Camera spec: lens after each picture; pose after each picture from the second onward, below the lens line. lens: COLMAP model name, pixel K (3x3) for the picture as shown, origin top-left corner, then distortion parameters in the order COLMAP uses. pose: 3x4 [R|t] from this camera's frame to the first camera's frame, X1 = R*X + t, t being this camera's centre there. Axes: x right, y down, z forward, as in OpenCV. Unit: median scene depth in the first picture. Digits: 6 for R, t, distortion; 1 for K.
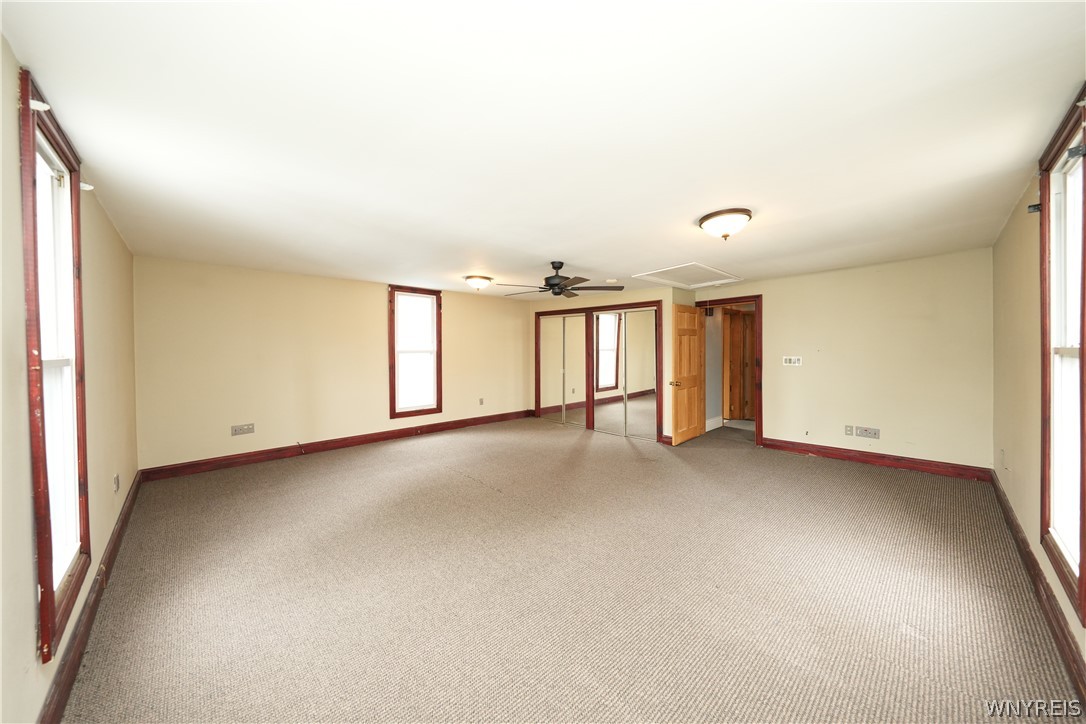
lens RADIAL K [[375.7, 0, 543.9], [0, 375.7, 353.5], [0, 0, 1]] dist [-0.003196, 0.000161]
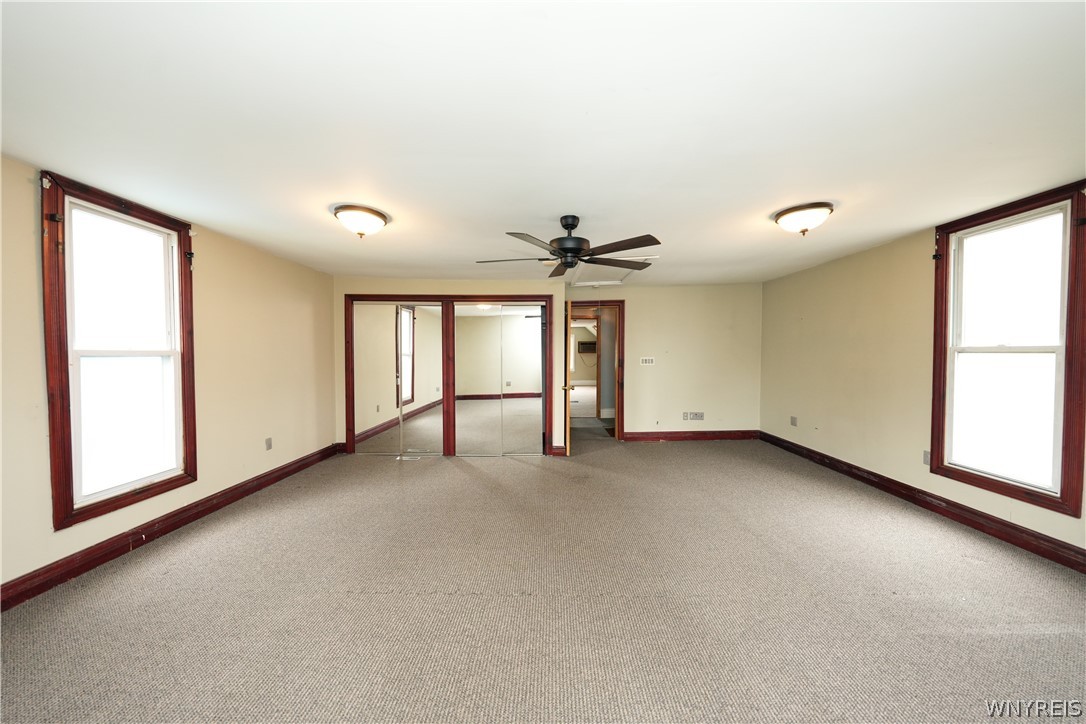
lens RADIAL K [[375.7, 0, 542.1], [0, 375.7, 363.7], [0, 0, 1]] dist [-0.003196, 0.000161]
pose [[0.699019, -0.019284, 0.714843, -0.347496], [0.009333, 0.999797, 0.017845, 0.004426], [-0.715042, -0.005802, 0.699058, 0.404805]]
